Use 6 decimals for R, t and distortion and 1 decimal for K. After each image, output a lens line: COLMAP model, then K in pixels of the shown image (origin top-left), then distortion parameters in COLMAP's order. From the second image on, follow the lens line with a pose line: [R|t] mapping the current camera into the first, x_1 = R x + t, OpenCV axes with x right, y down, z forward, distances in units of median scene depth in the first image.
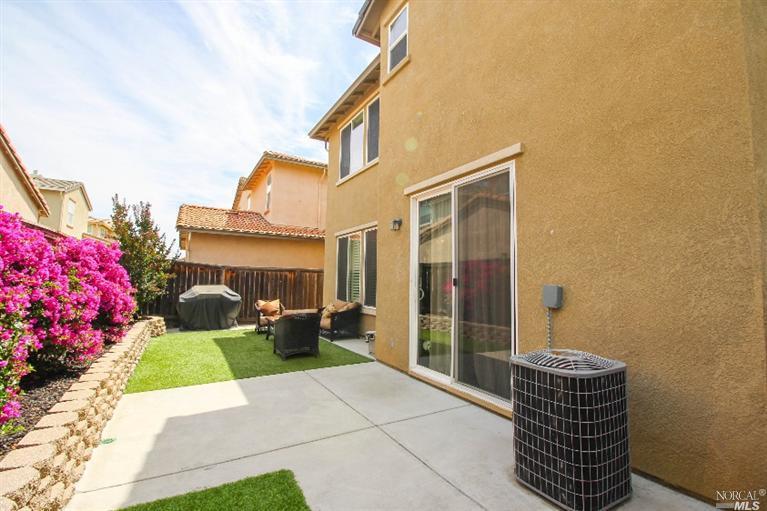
lens RADIAL K [[351.1, 0, 385.2], [0, 351.1, 250.1], [0, 0, 1]] dist [-0.001426, -0.011428]
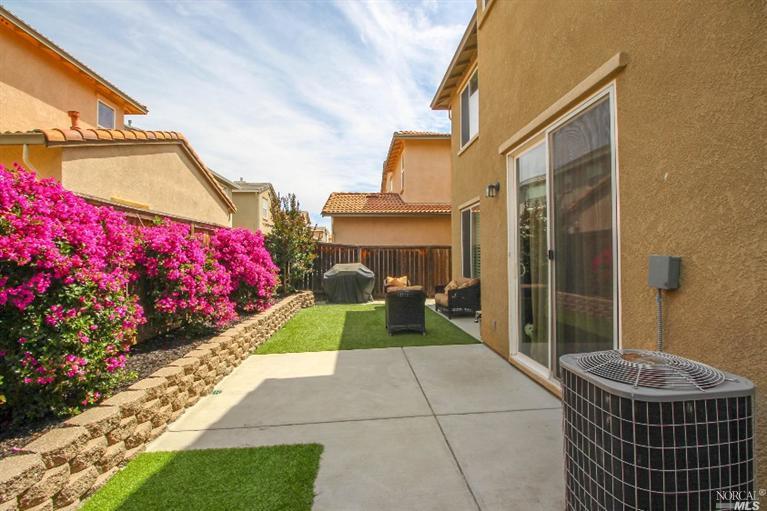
lens RADIAL K [[353.3, 0, 384.4], [0, 353.3, 252.2], [0, 0, 1]] dist [-0.002129, -0.012971]
pose [[0.902971, -0.031901, -0.428517, 0.136845], [0.063559, 0.996187, 0.059771, 0.009213], [0.424976, -0.081208, 0.901555, 0.079919]]
